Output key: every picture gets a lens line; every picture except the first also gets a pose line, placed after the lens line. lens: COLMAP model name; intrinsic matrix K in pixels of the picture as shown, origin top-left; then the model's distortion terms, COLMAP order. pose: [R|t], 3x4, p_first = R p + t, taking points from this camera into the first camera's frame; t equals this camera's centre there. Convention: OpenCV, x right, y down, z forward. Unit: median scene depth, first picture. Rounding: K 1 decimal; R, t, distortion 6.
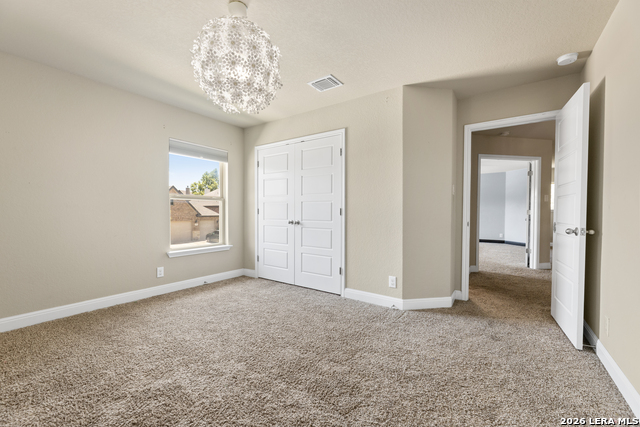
lens RADIAL K [[265.4, 0, 317.9], [0, 265.4, 213.3], [0, 0, 1]] dist [0.000096, -0.000566]
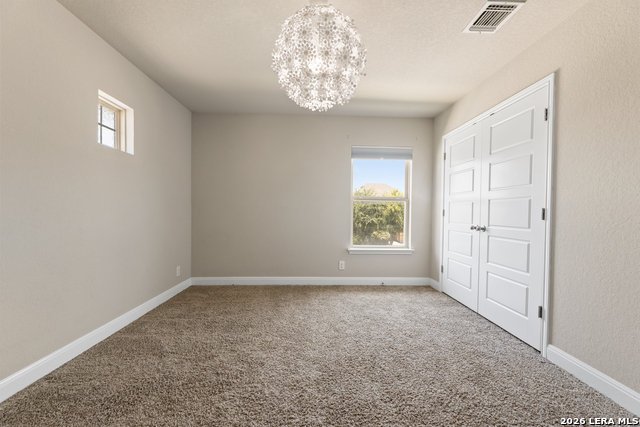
lens RADIAL K [[265.4, 0, 326.1], [0, 265.4, 214.8], [0, 0, 1]] dist [0.000096, -0.000566]
pose [[0.613116, 0.013048, -0.789885, 0.261328], [-0.014398, 0.999882, 0.005341, -0.000941], [0.789862, 0.008098, 0.613232, 0.243761]]
